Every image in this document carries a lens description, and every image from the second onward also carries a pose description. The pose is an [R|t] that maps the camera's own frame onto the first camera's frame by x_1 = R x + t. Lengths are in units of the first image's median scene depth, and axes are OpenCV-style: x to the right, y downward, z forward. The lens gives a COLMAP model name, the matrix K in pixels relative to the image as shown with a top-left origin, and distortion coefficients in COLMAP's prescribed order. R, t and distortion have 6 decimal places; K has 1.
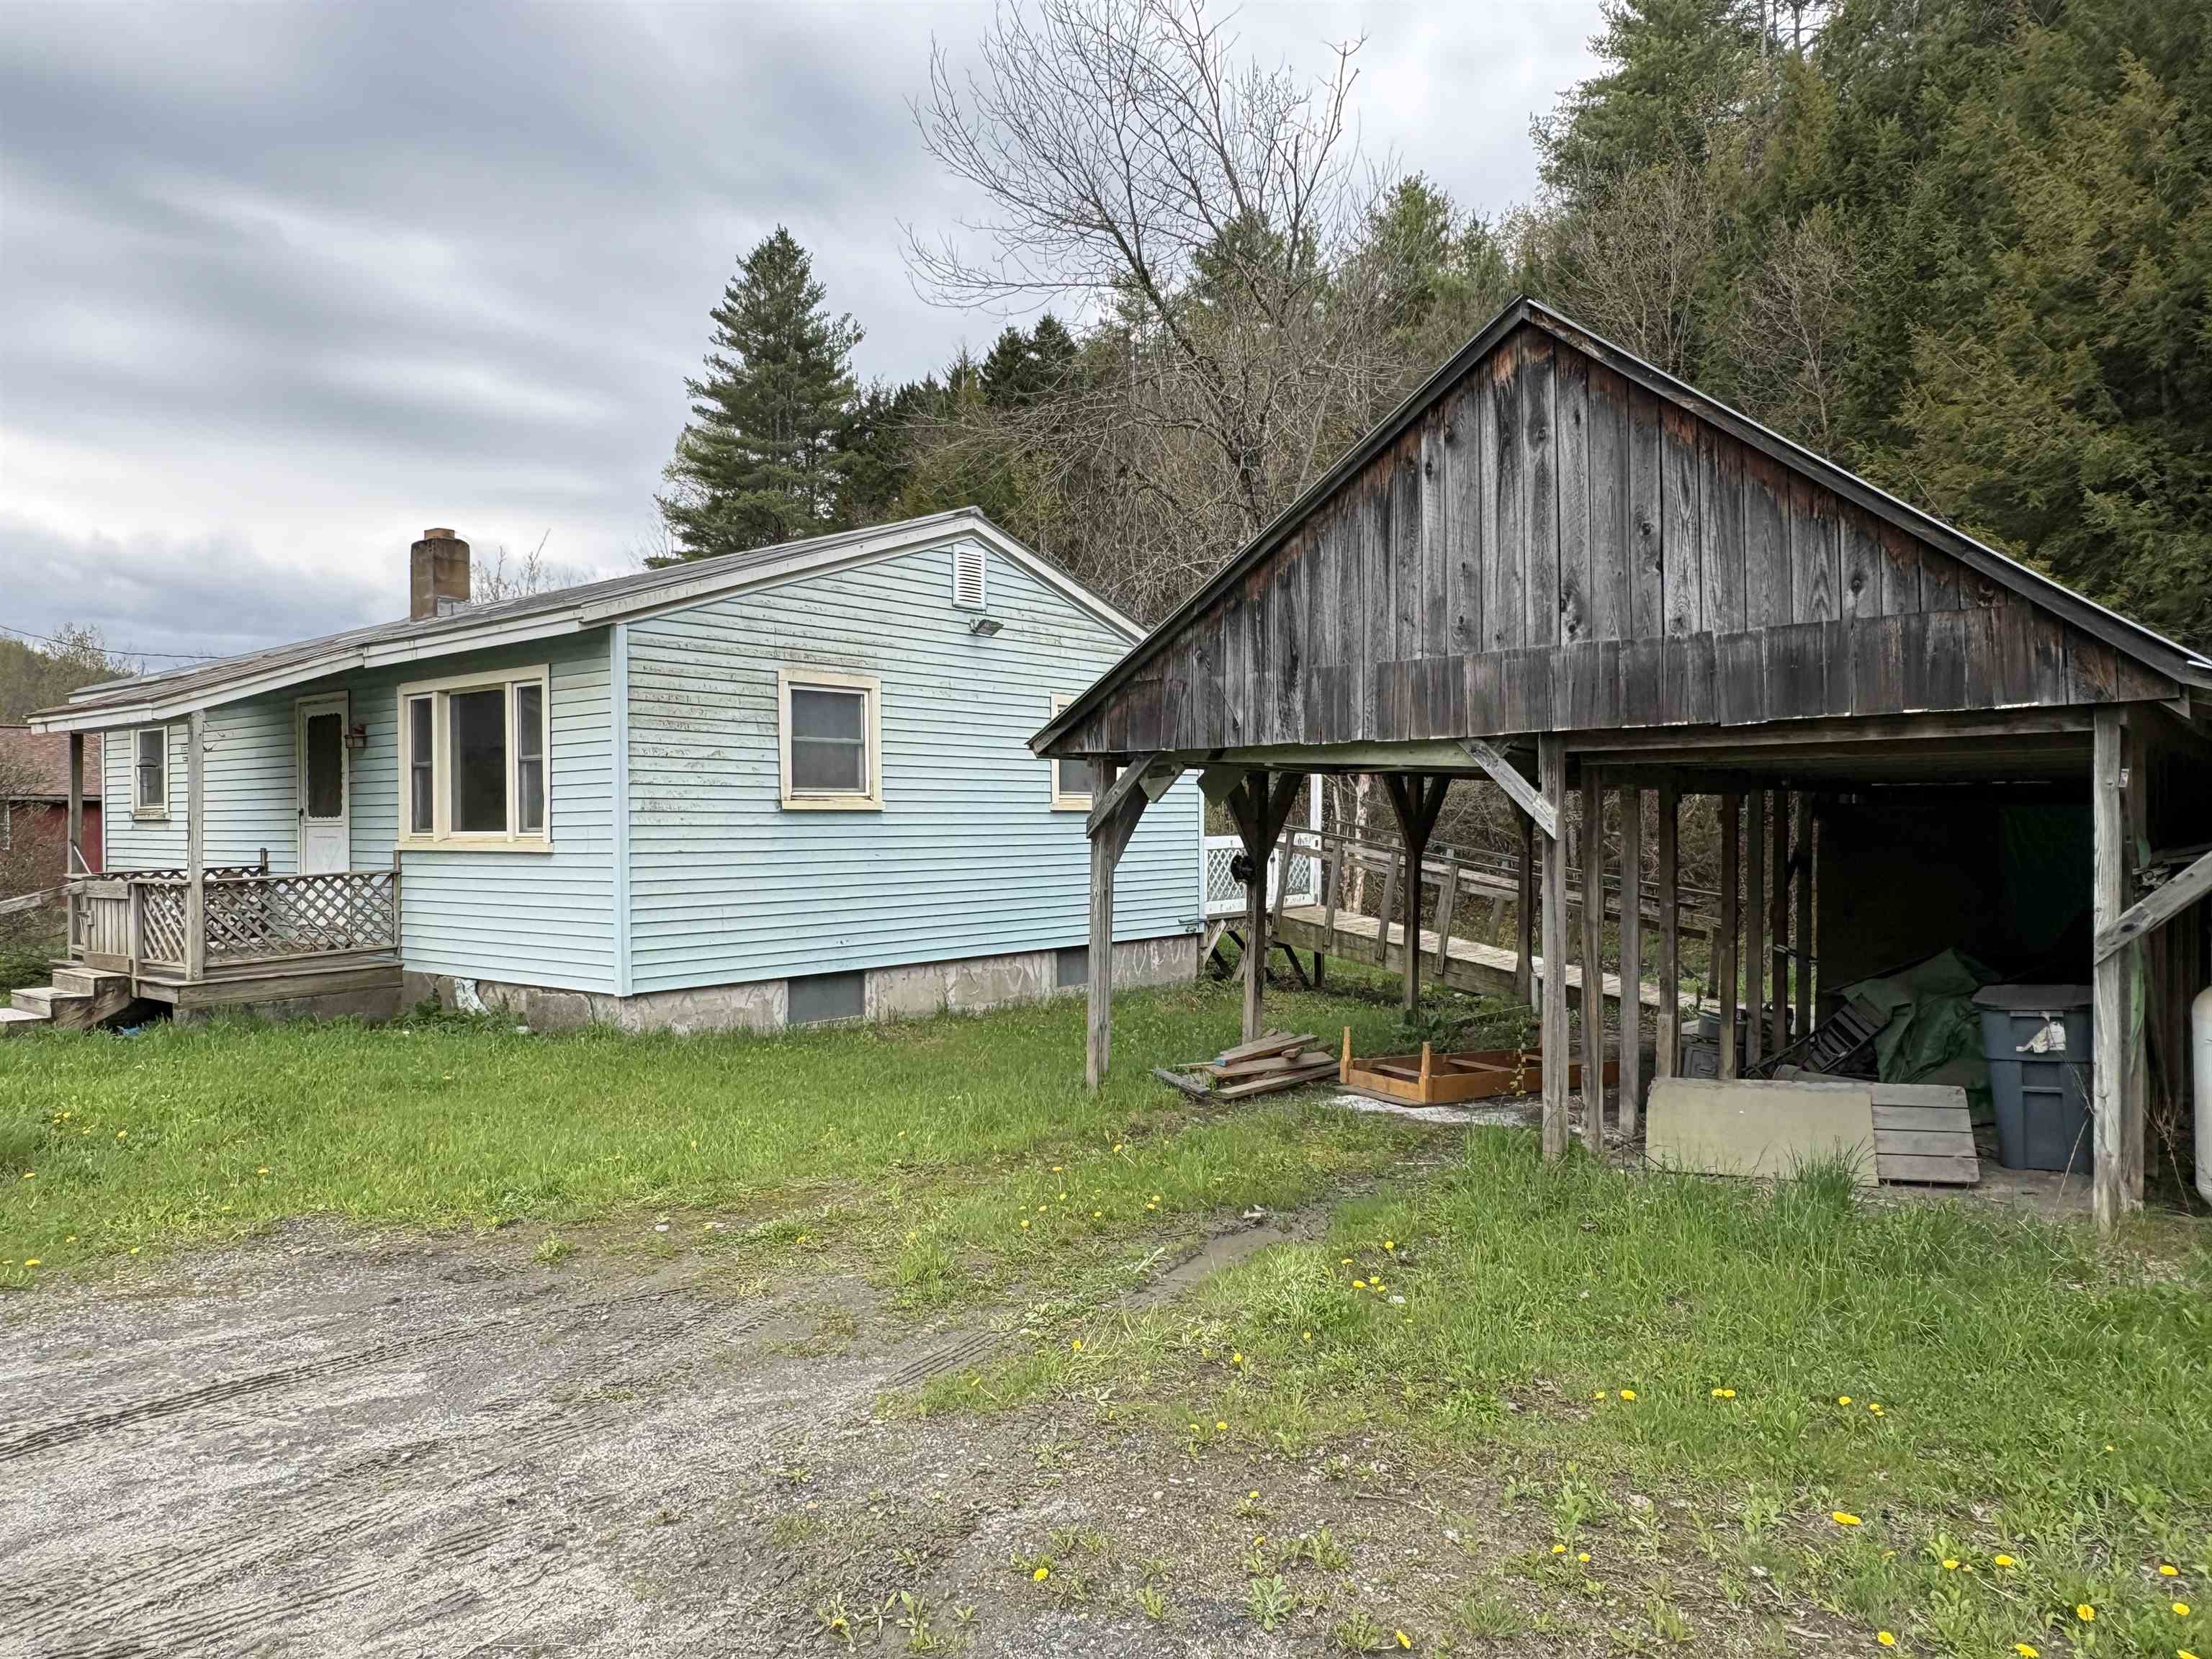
lens RADIAL K [[1484.8, 0, 1106.2], [0, 1484.8, 831.0], [0, 0, 1]] dist [-0.001021, 0.003958]
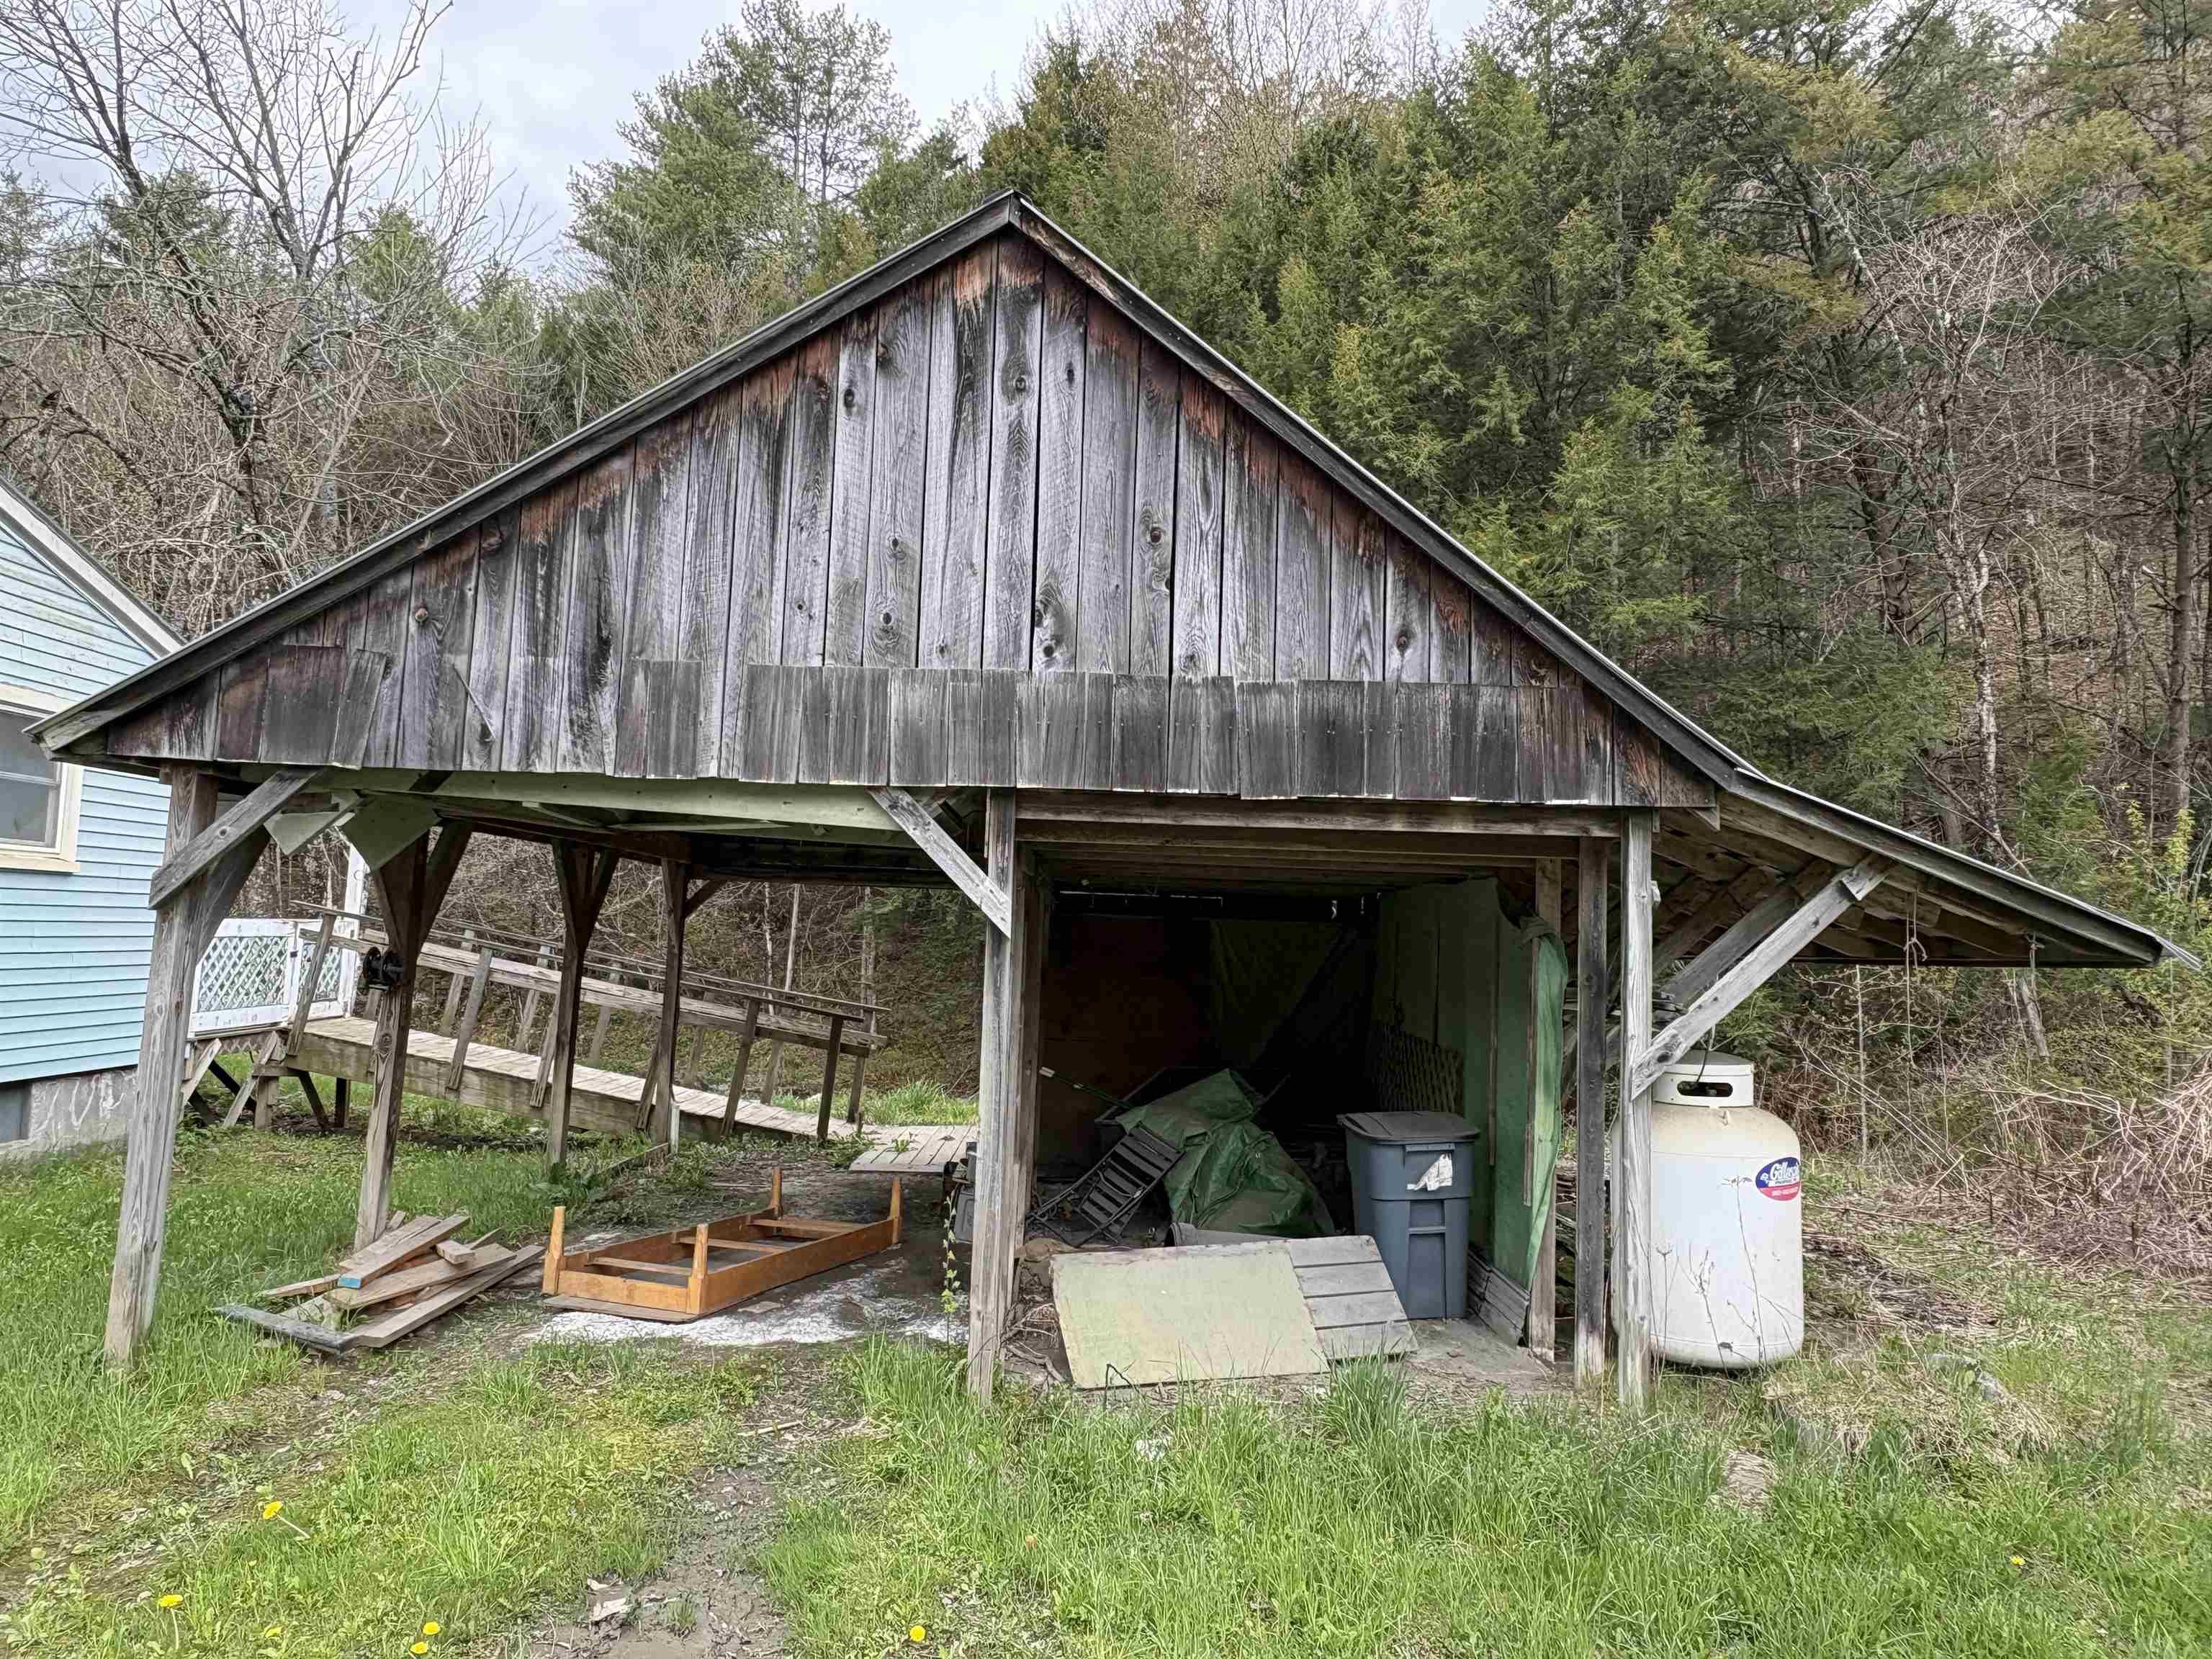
lens RADIAL K [[1484.8, 0, 1110.7], [0, 1484.8, 823.6], [0, 0, 1]] dist [-0.001021, 0.003958]
pose [[0.763094, 0.082520, 0.640998, -0.119512], [-0.034693, 0.995615, -0.086872, 0.010684], [-0.645356, 0.044053, 0.762611, 0.403062]]
